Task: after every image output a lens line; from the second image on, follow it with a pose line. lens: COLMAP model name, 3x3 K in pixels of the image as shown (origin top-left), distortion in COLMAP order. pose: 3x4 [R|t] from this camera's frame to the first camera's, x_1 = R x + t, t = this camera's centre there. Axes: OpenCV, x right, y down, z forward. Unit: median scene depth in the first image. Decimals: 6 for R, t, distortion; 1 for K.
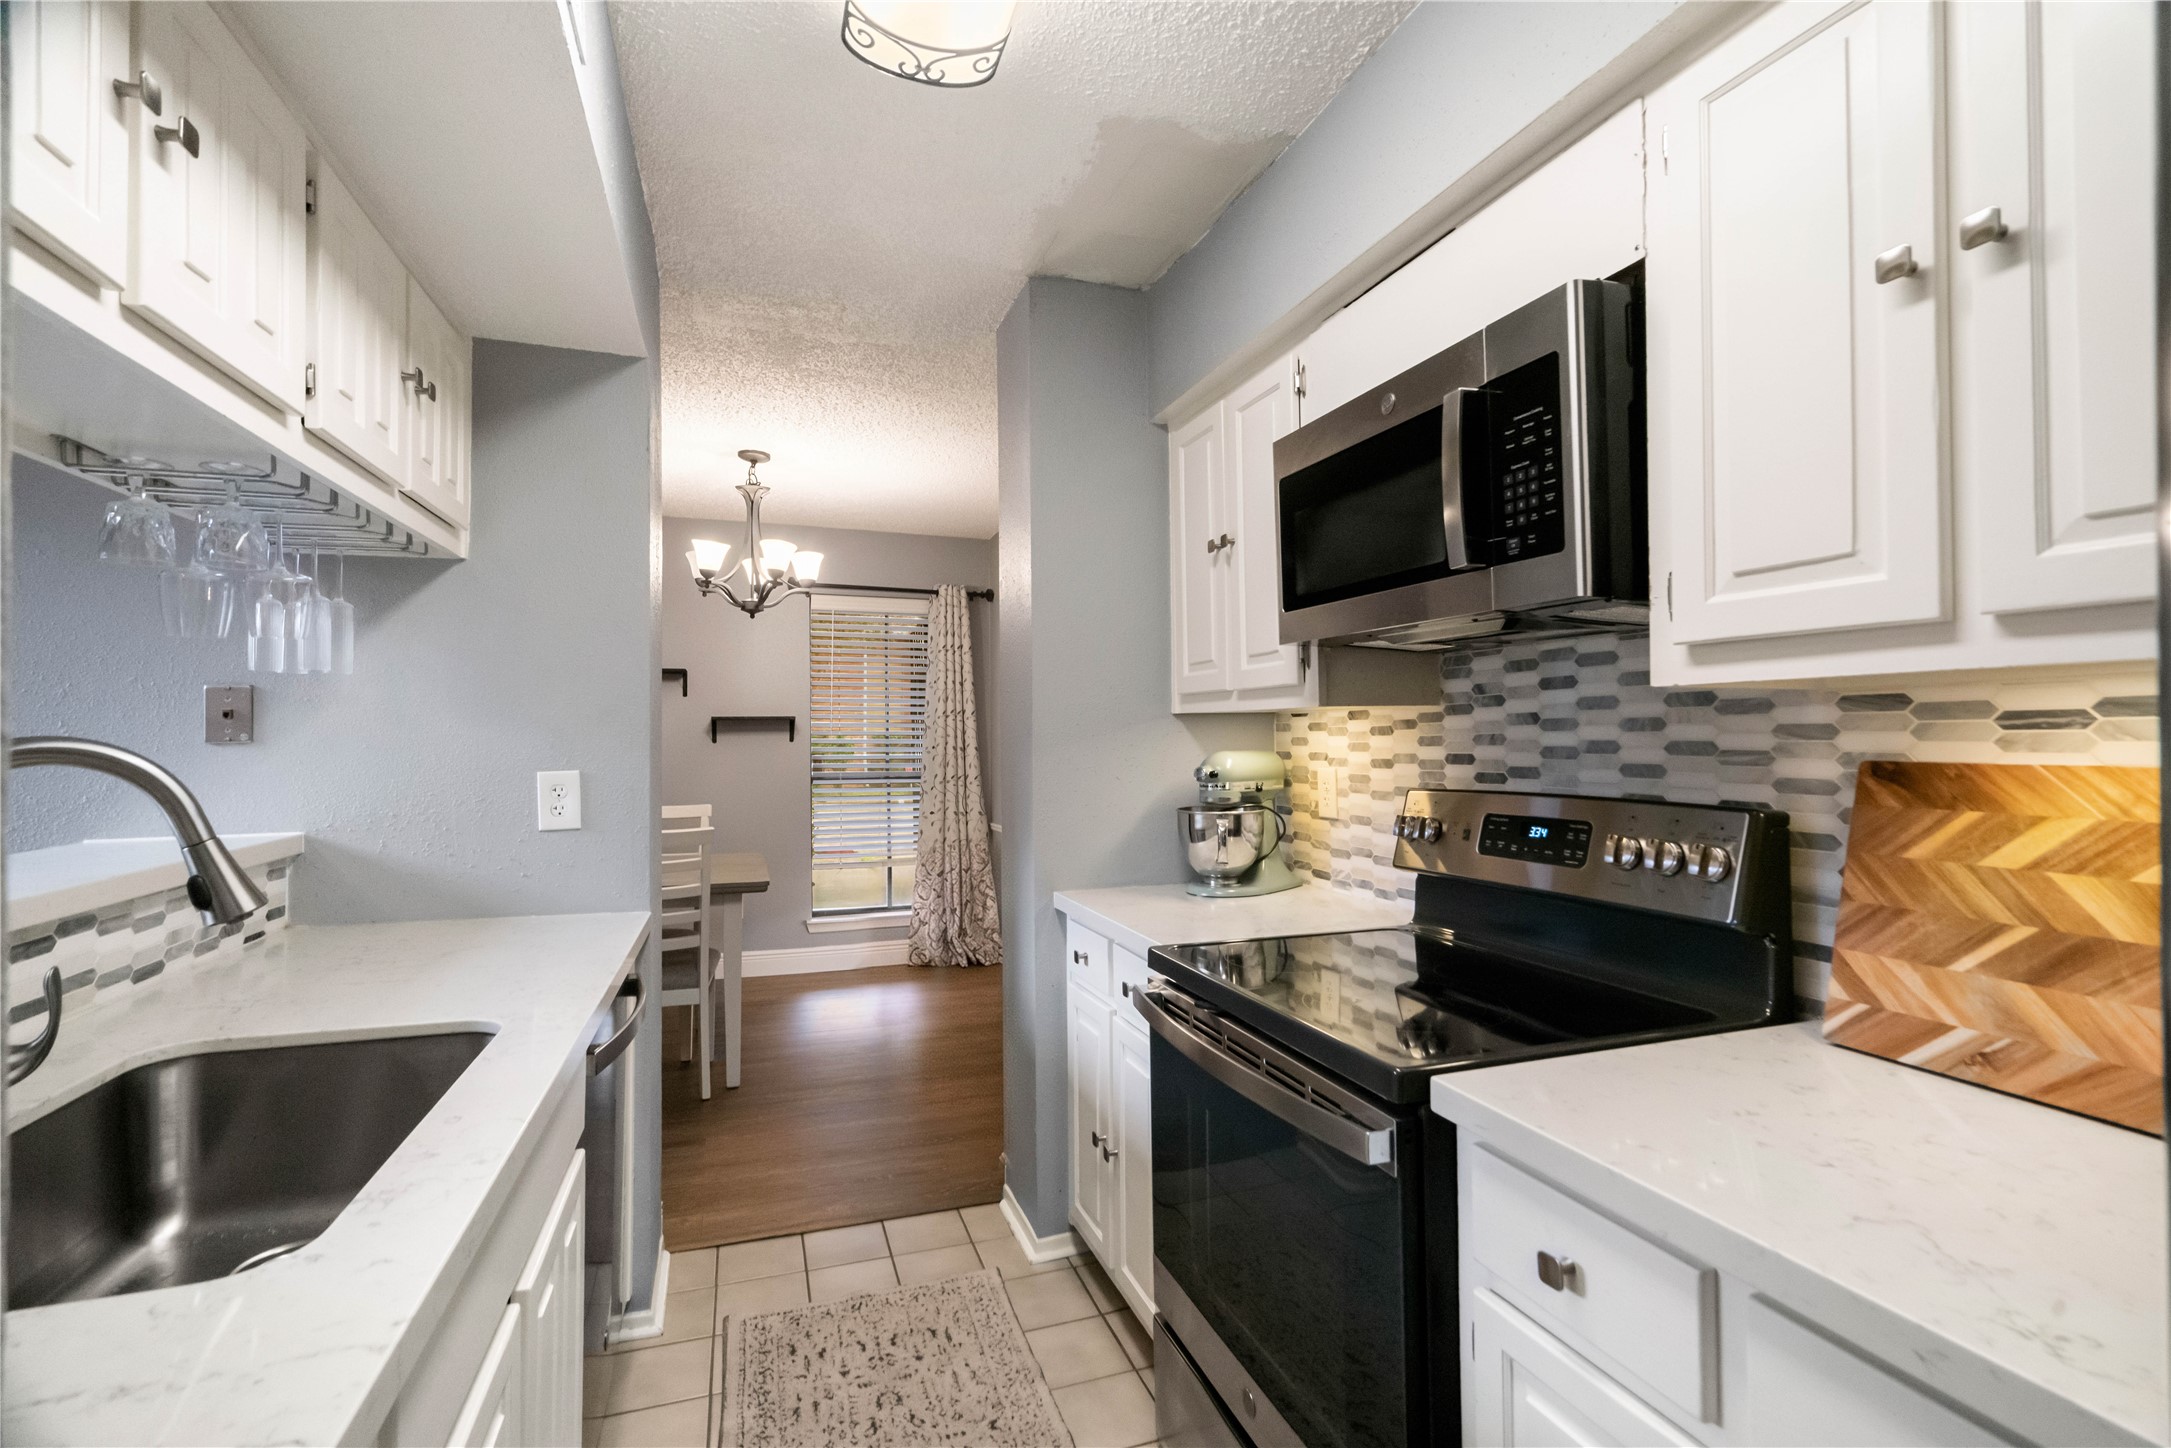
lens RADIAL K [[1002.9, 0, 1113.6], [0, 1002.9, 717.2], [0, 0, 1]] dist [-0.001248, -0.000122]
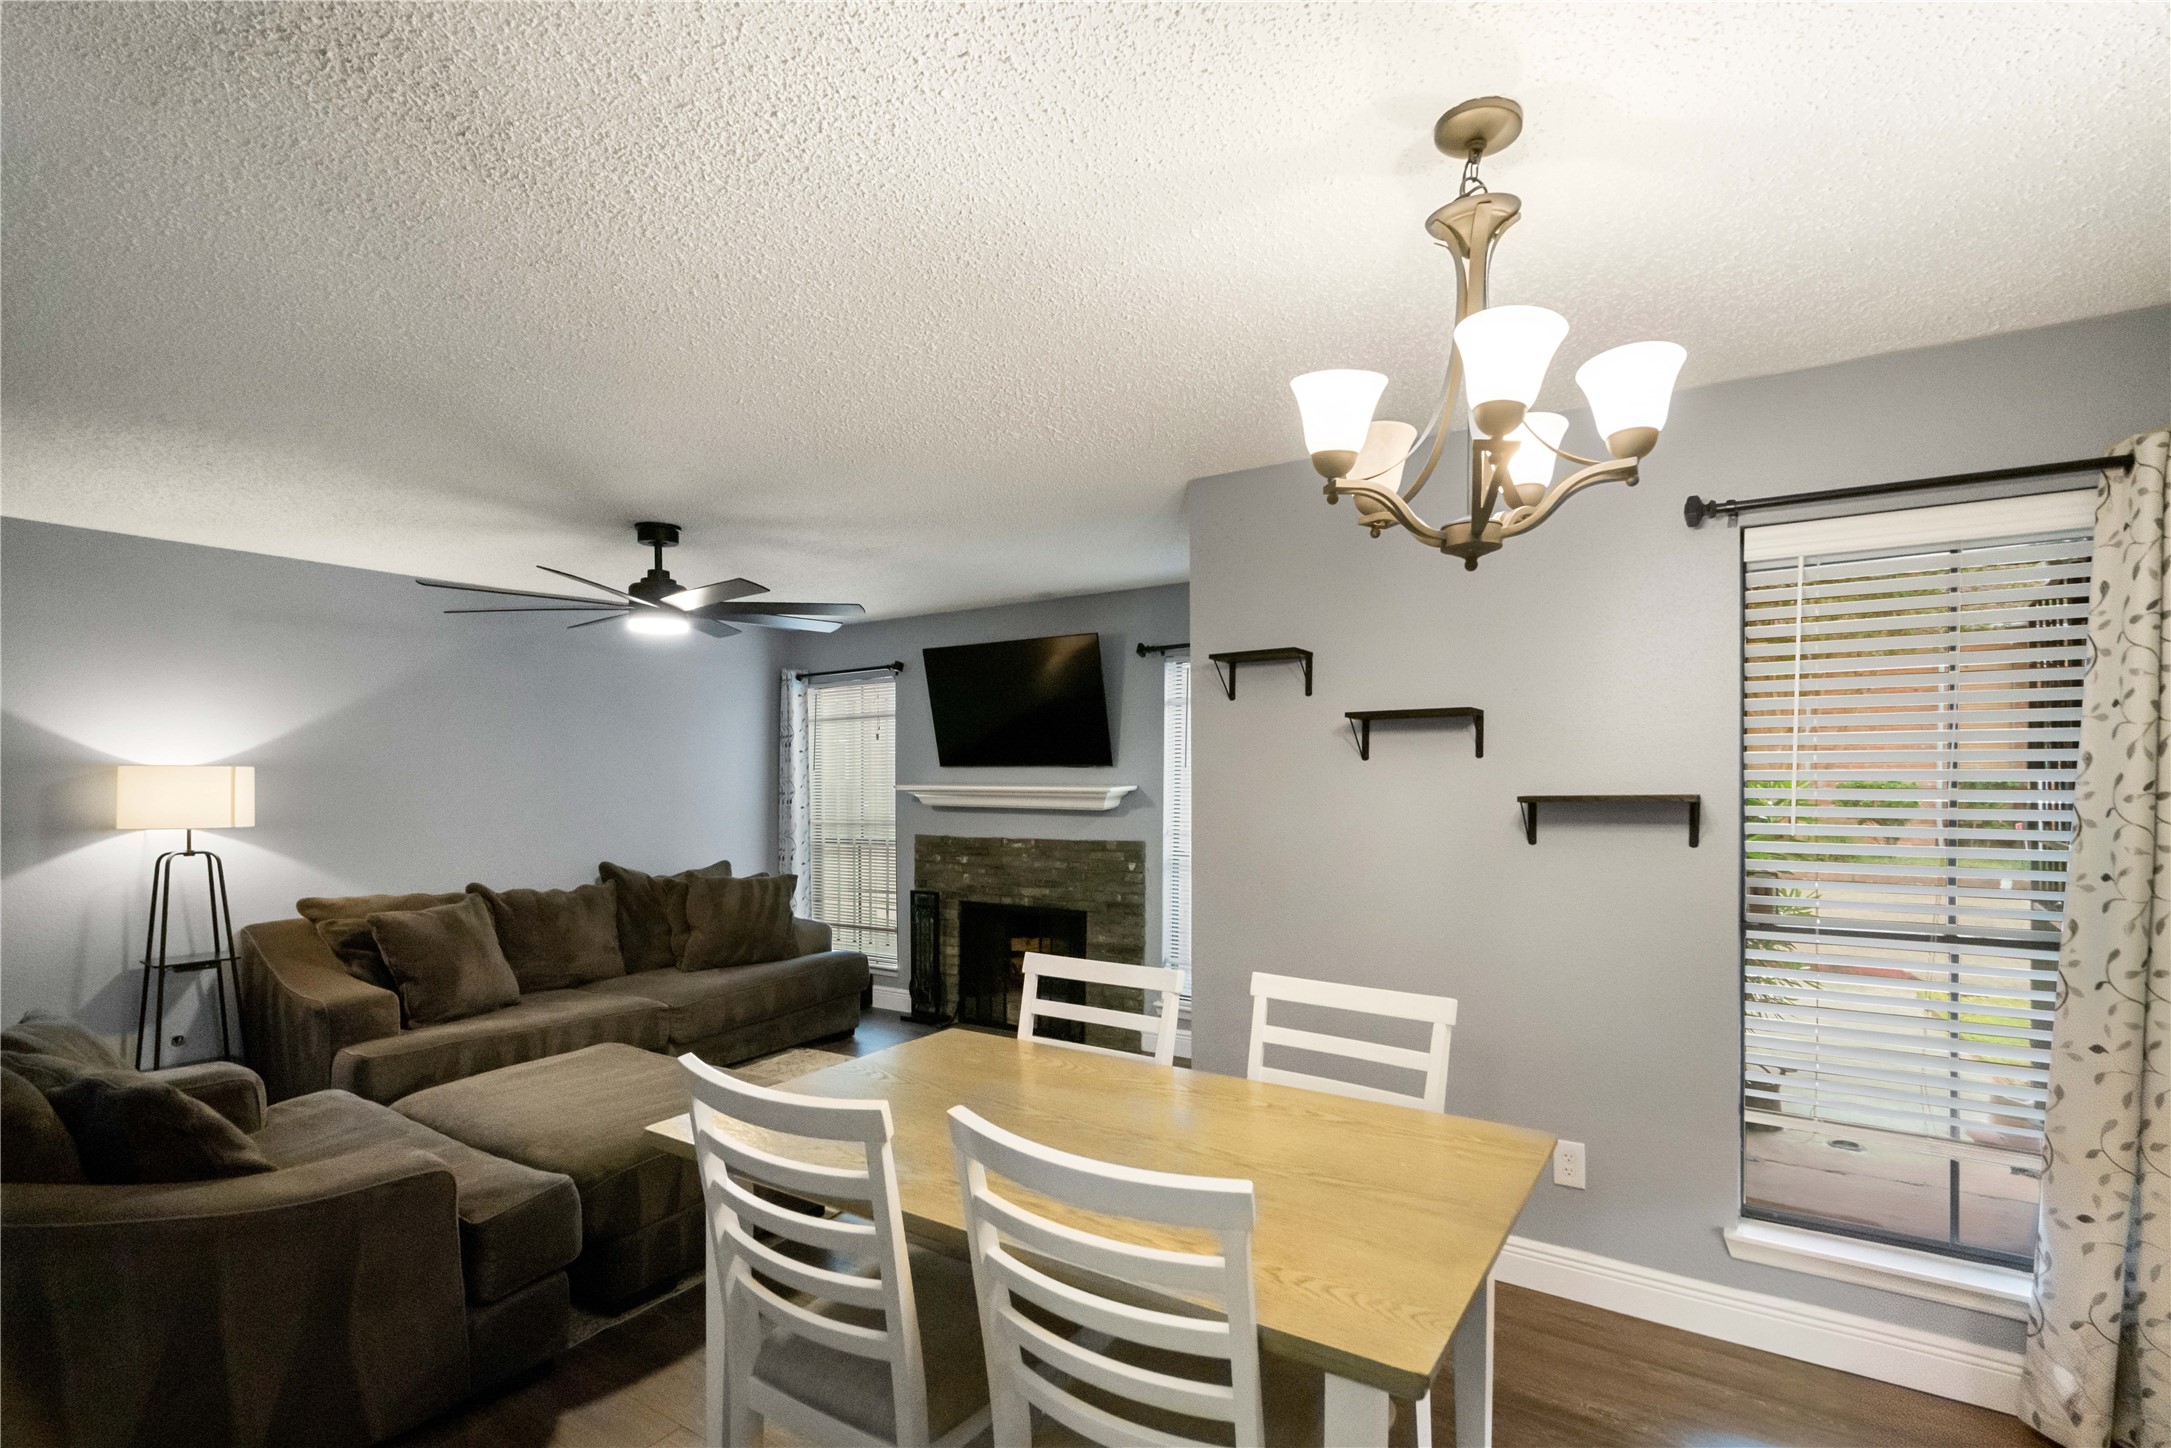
lens RADIAL K [[1016.2, 0, 1083.4], [0, 1016.2, 804.9], [0, 0, 1]] dist [-0.000734, 0.000153]
pose [[0.583027, 0.021608, -0.812166, -0.217366], [0.020658, 0.998929, 0.041407, -0.048370], [0.812190, -0.040919, 0.581956, 1.073919]]
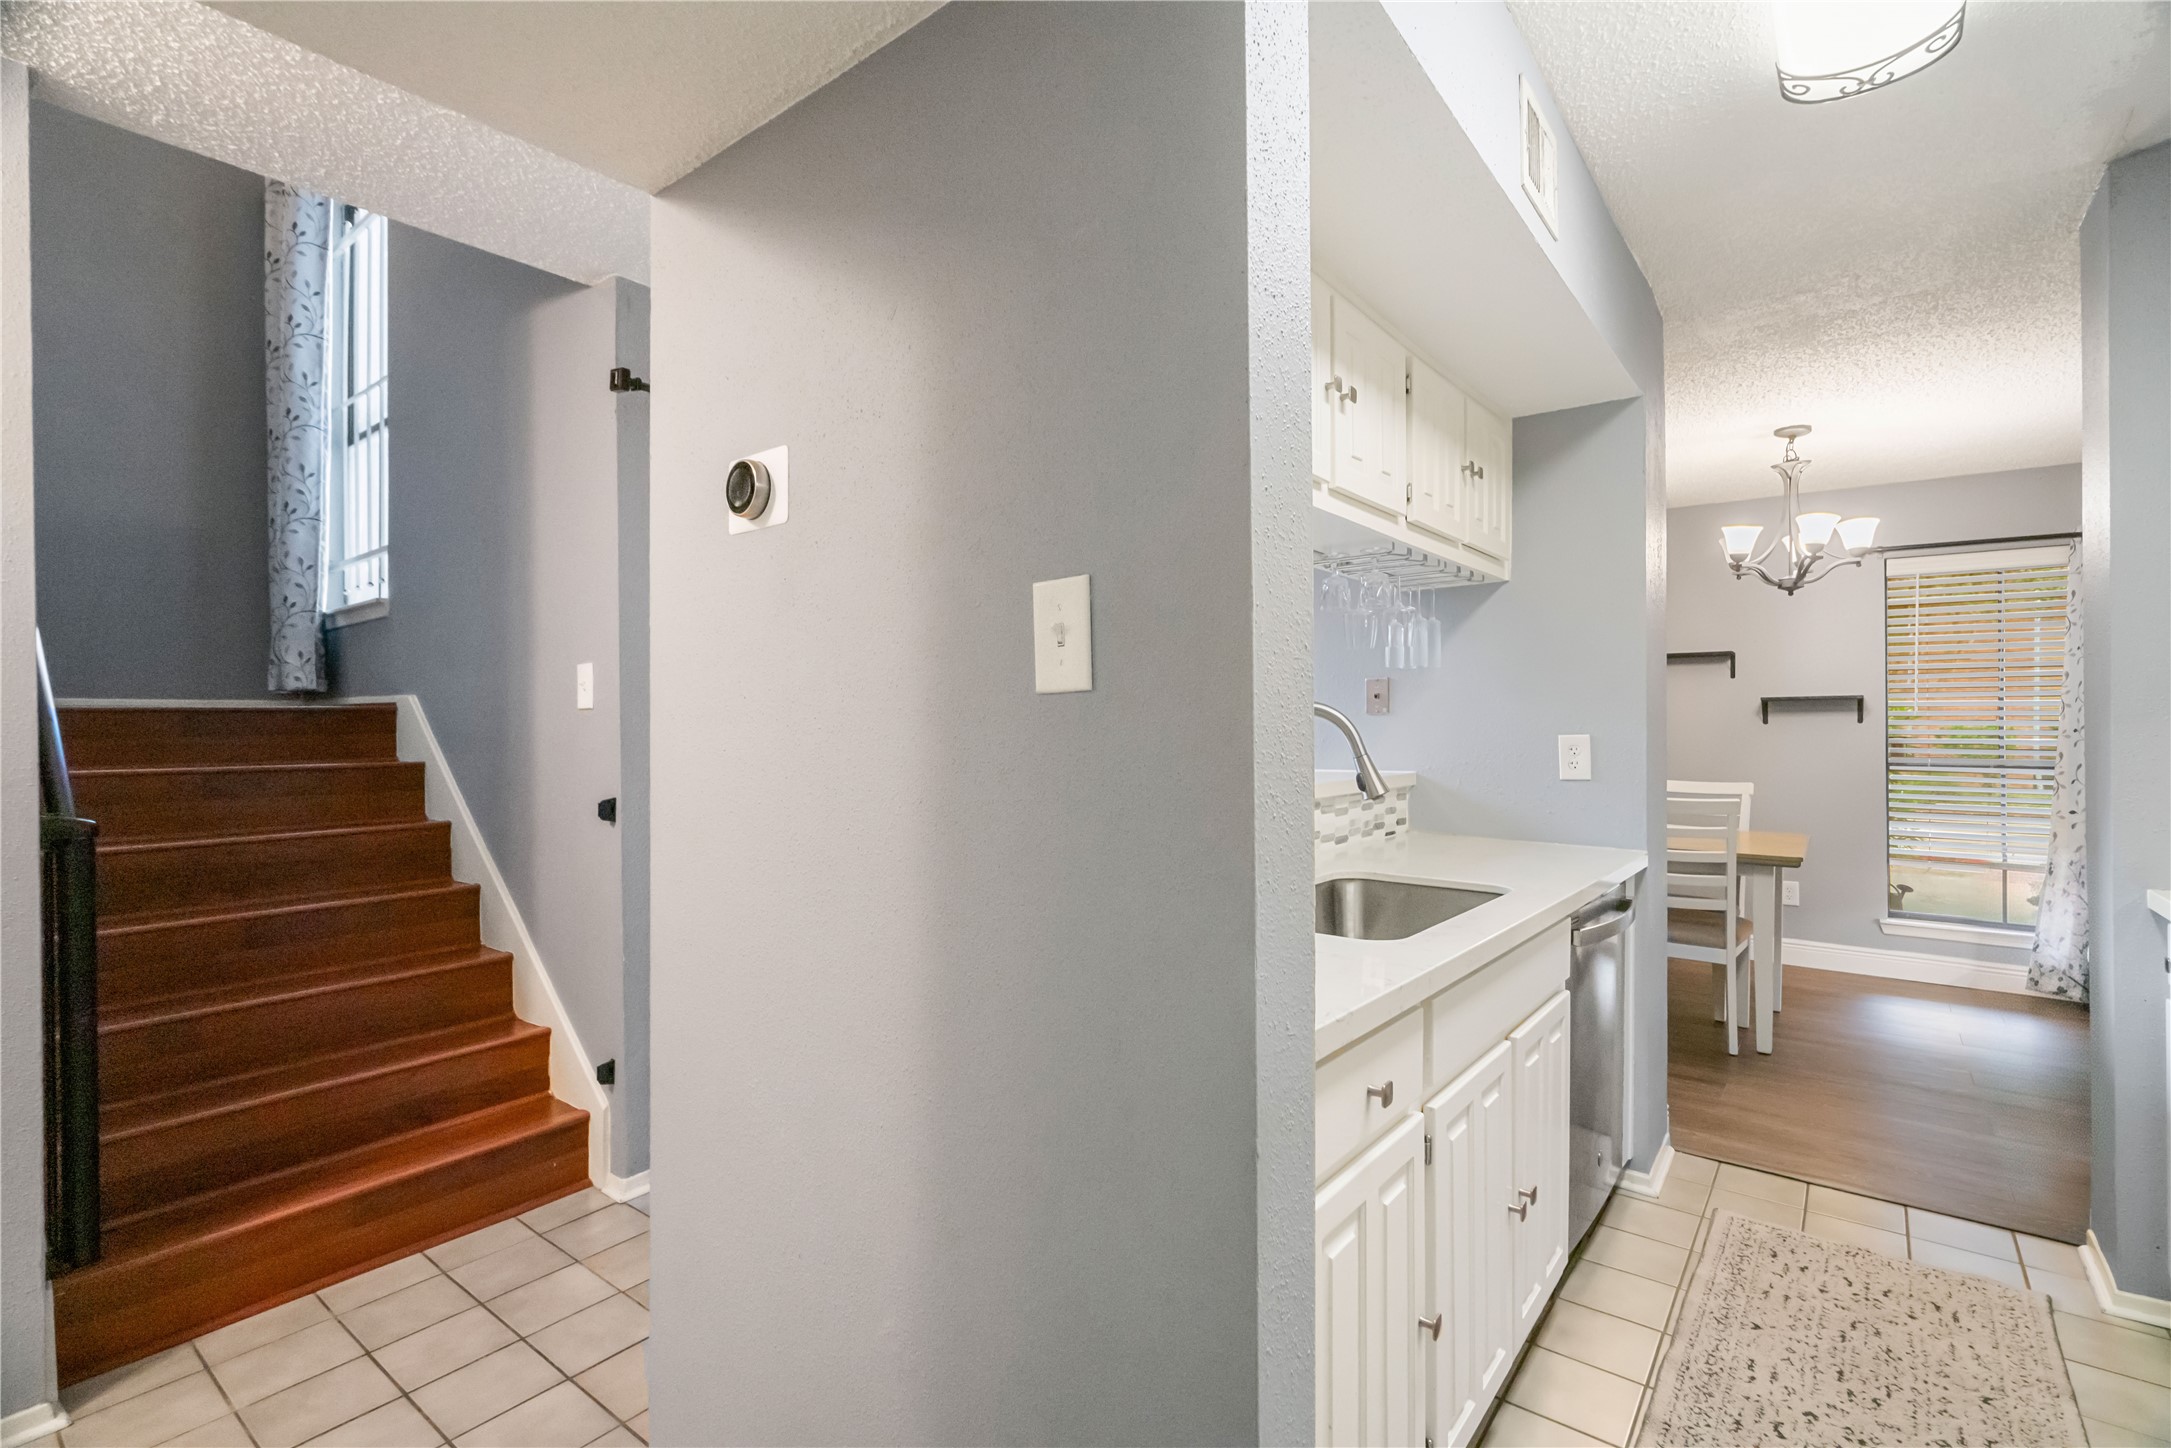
lens RADIAL K [[1004.9, 0, 1091.2], [0, 1004.9, 728.2], [0, 0, 1]] dist [-0.001802, 0.005439]
pose [[0.532540, 0.004627, -0.846392, 0.188077], [0.012995, 0.999823, 0.013642, 0.016552], [0.846305, -0.018263, 0.532385, -0.196349]]
